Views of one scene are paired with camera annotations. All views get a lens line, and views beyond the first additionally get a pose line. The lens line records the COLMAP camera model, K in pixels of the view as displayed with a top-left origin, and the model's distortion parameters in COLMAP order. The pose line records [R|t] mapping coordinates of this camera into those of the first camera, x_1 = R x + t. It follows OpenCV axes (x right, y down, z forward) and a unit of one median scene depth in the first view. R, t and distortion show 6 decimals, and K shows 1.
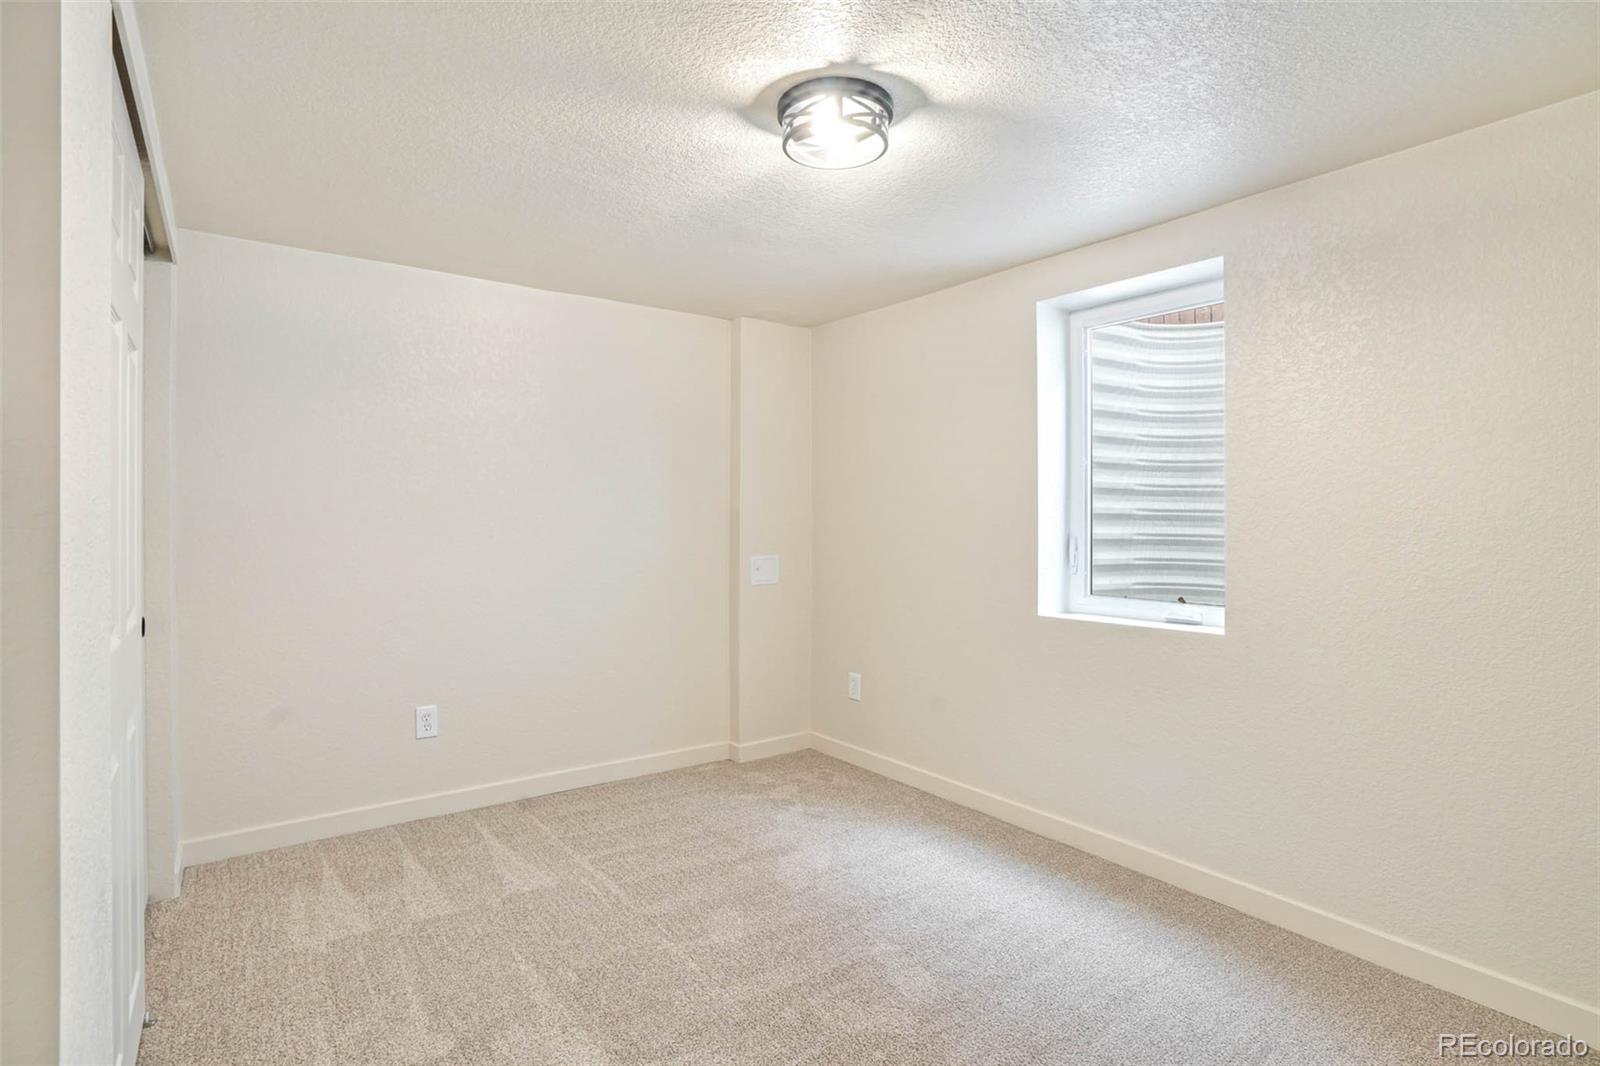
lens RADIAL K [[804.6, 0, 795.5], [0, 804.6, 525.9], [0, 0, 1]] dist [-0.002752, 0.001133]
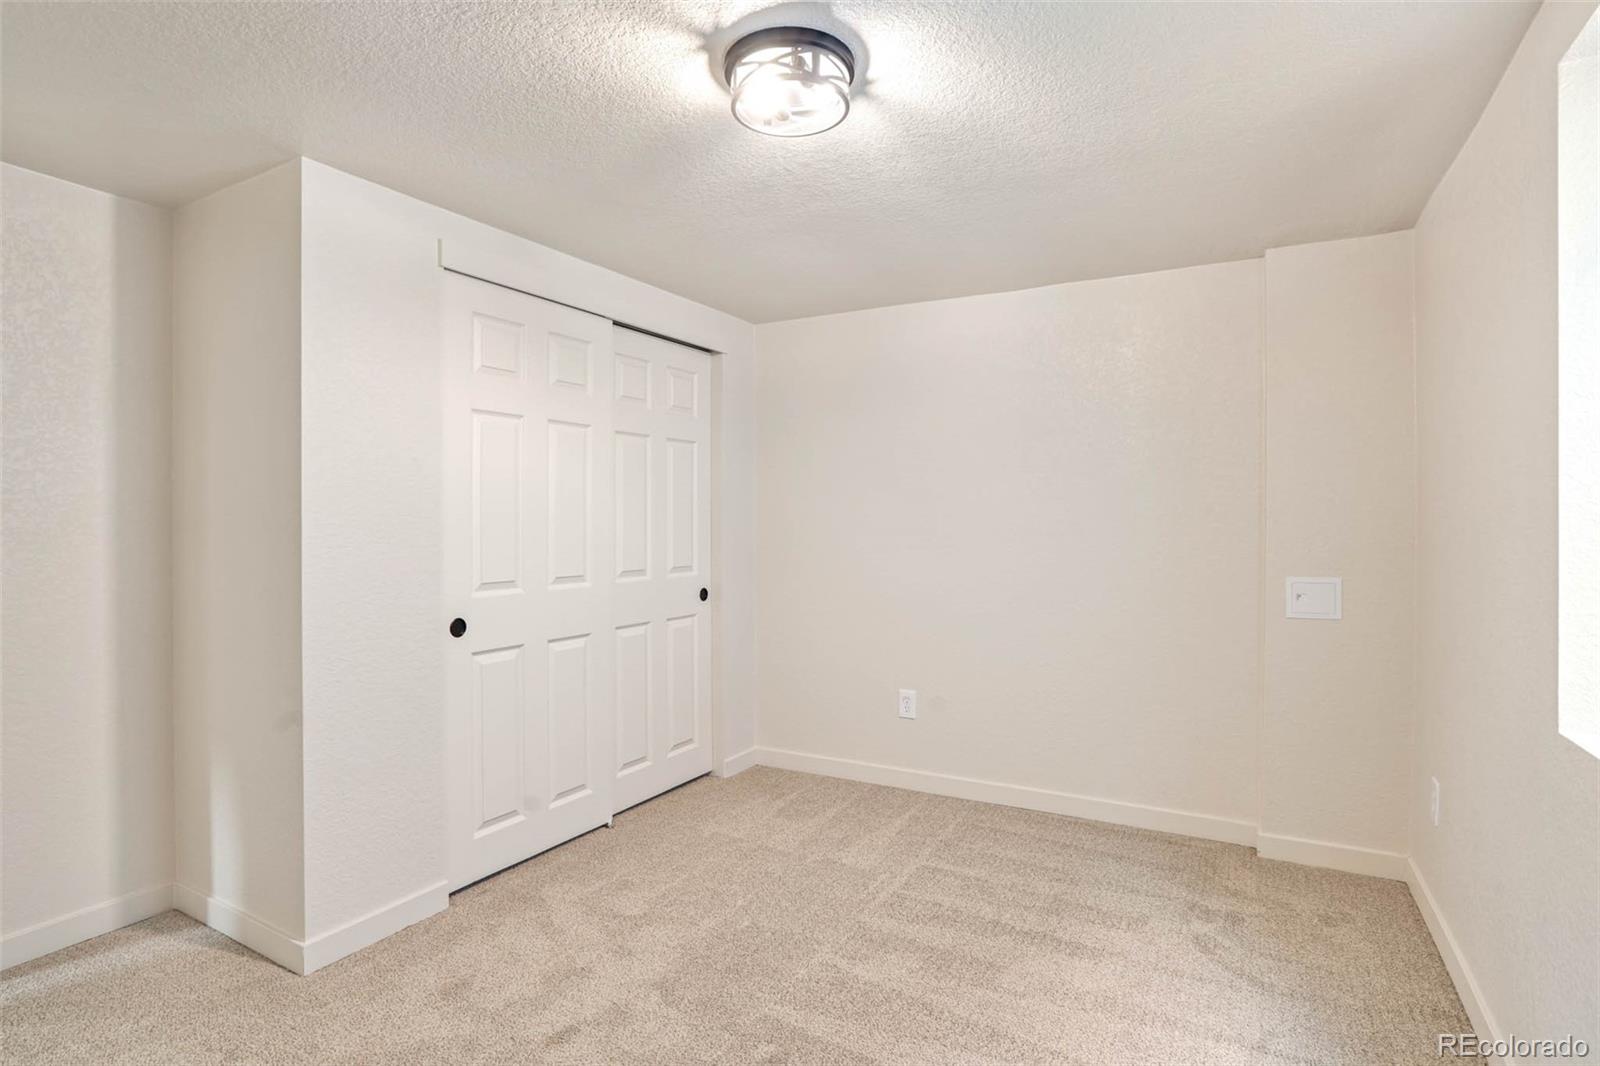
lens RADIAL K [[804.6, 0, 796.0], [0, 804.6, 530.5], [0, 0, 1]] dist [-0.002752, 0.001133]
pose [[0.431962, 0.001900, -0.901890, 0.509671], [-0.008496, 0.999962, -0.001962, 0.001800], [0.901852, 0.008510, 0.431962, 0.372898]]
